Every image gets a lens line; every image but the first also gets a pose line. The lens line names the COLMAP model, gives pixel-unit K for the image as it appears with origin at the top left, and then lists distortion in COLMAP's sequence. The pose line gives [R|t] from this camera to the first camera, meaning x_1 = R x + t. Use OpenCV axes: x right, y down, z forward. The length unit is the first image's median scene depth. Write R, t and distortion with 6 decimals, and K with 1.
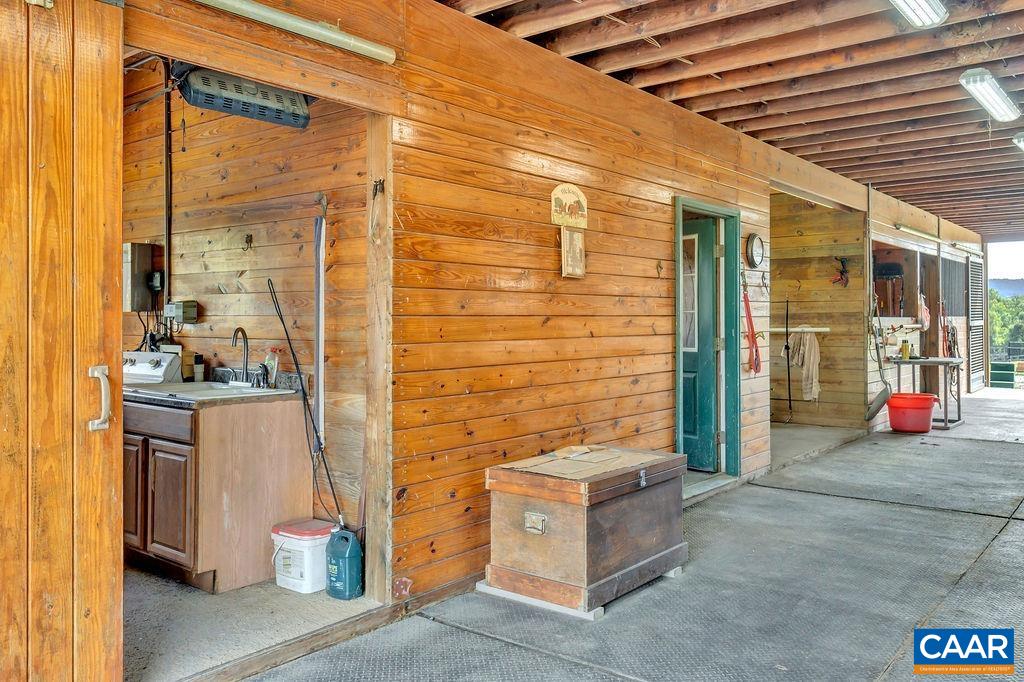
lens RADIAL K [[812.3, 0, 519.7], [0, 812.3, 320.2], [0, 0, 1]] dist [-0.001606, 0.026152]
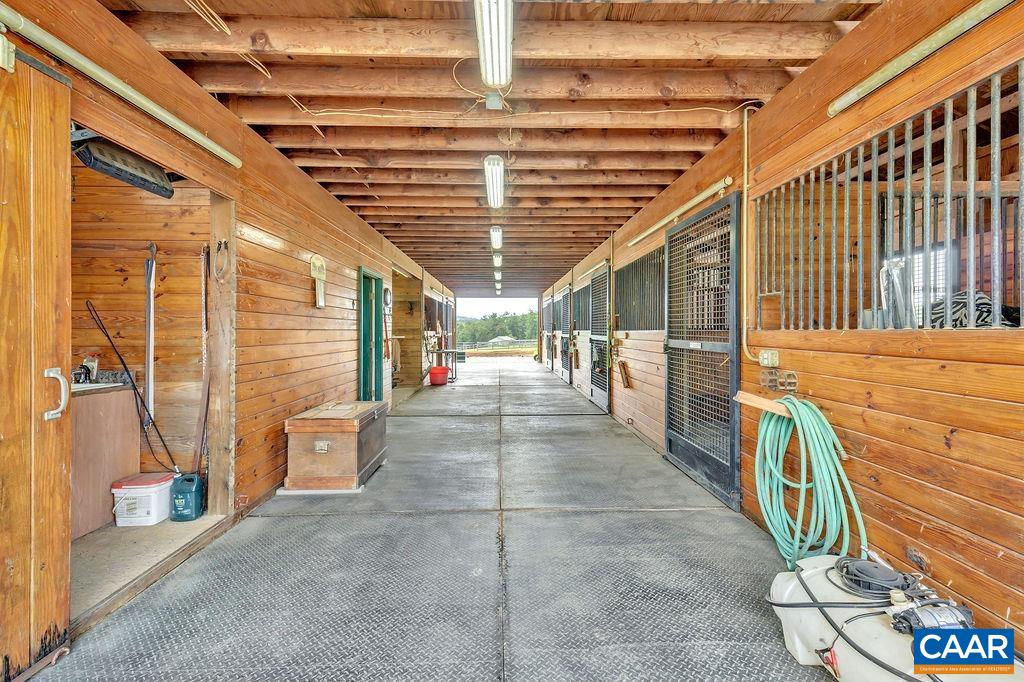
lens RADIAL K [[433.5, 0, 509.8], [0, 433.5, 334.8], [0, 0, 1]] dist [0.022064, -0.001060]
pose [[0.765115, -0.002129, 0.643890, -0.274145], [-0.001792, 0.999984, 0.005435, -0.000220], [-0.643891, -0.005312, 0.765099, 0.012077]]
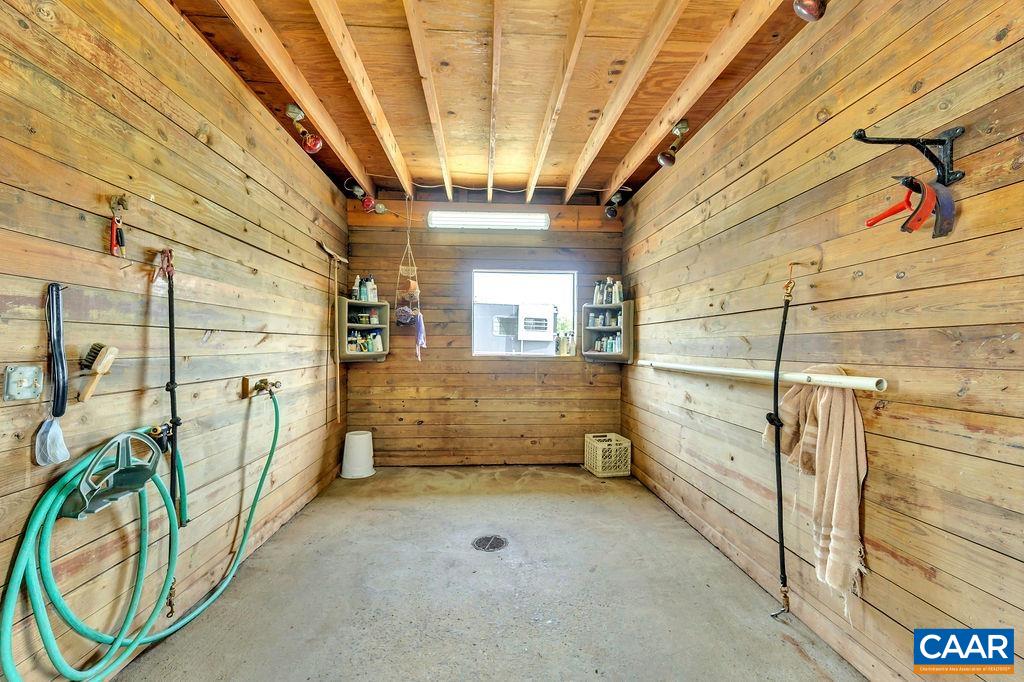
lens RADIAL K [[433.5, 0, 509.7], [0, 433.5, 340.3], [0, 0, 1]] dist [0.022064, -0.001060]
pose [[0.673195, -0.003403, -0.739457, 0.980648], [-0.000298, 0.999988, -0.004873, -0.009616], [0.739465, 0.003501, 0.673186, 1.876356]]
